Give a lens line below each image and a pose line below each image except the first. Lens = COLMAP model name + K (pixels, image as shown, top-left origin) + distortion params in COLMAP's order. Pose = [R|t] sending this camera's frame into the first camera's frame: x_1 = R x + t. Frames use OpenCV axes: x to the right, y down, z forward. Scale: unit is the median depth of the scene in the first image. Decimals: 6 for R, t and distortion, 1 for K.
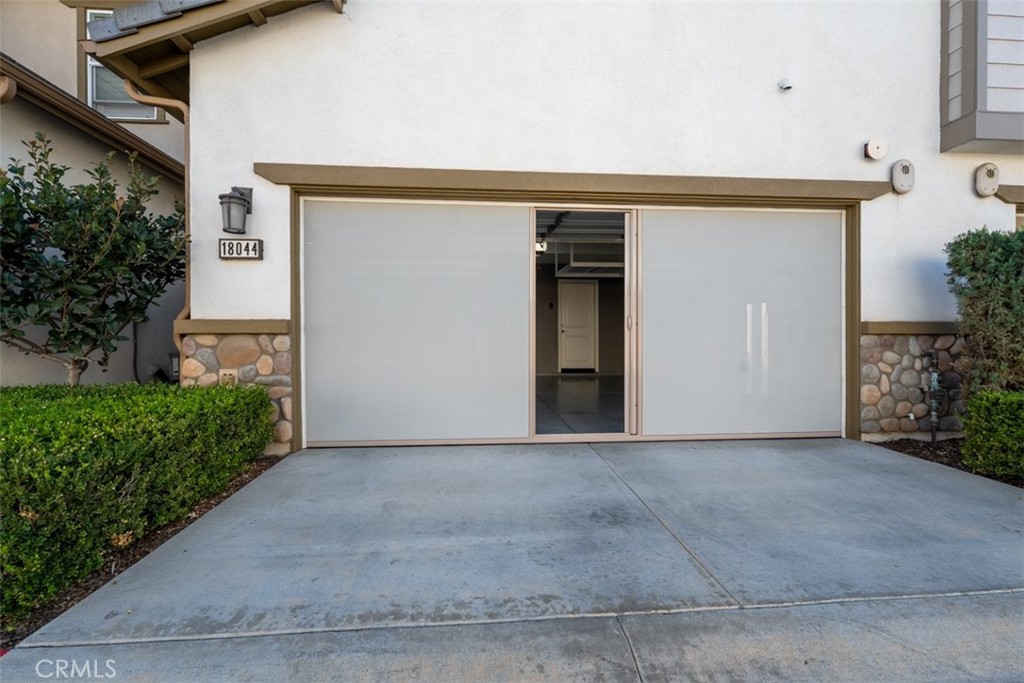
lens RADIAL K [[439.9, 0, 511.7], [0, 439.9, 341.0], [0, 0, 1]] dist [0.000110, -0.000269]
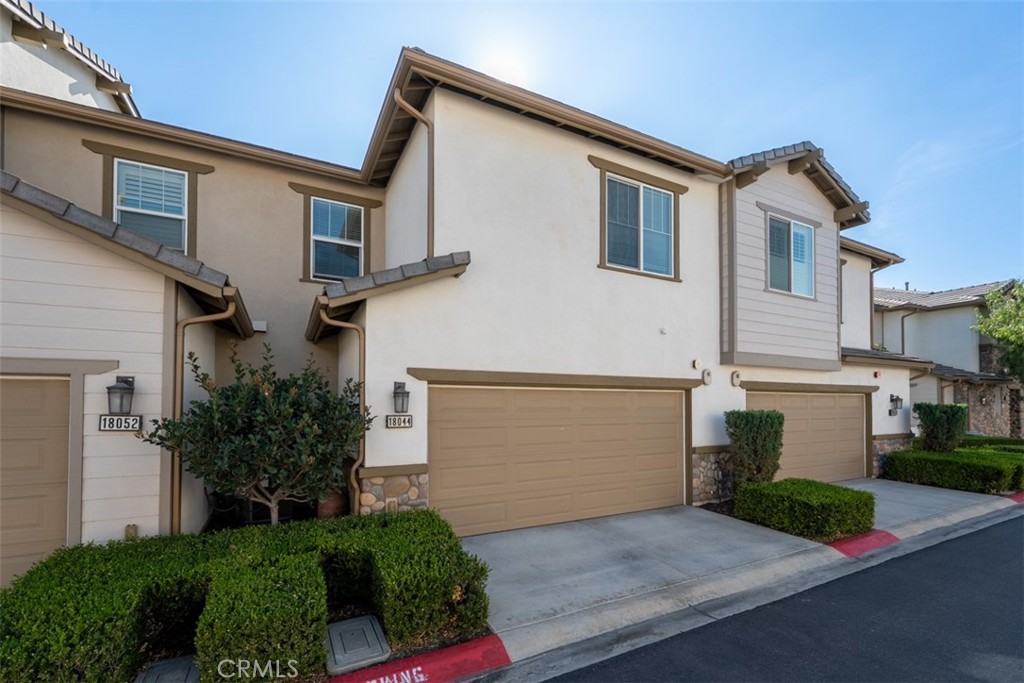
lens RADIAL K [[430.3, 0, 503.1], [0, 430.3, 392.8], [0, 0, 1]] dist [0.002257, 0.000016]
pose [[0.928066, 0.009094, 0.372305, -0.808071], [-0.000175, 0.999712, -0.023983, -0.262061], [-0.372416, 0.022193, 0.927801, -0.558831]]
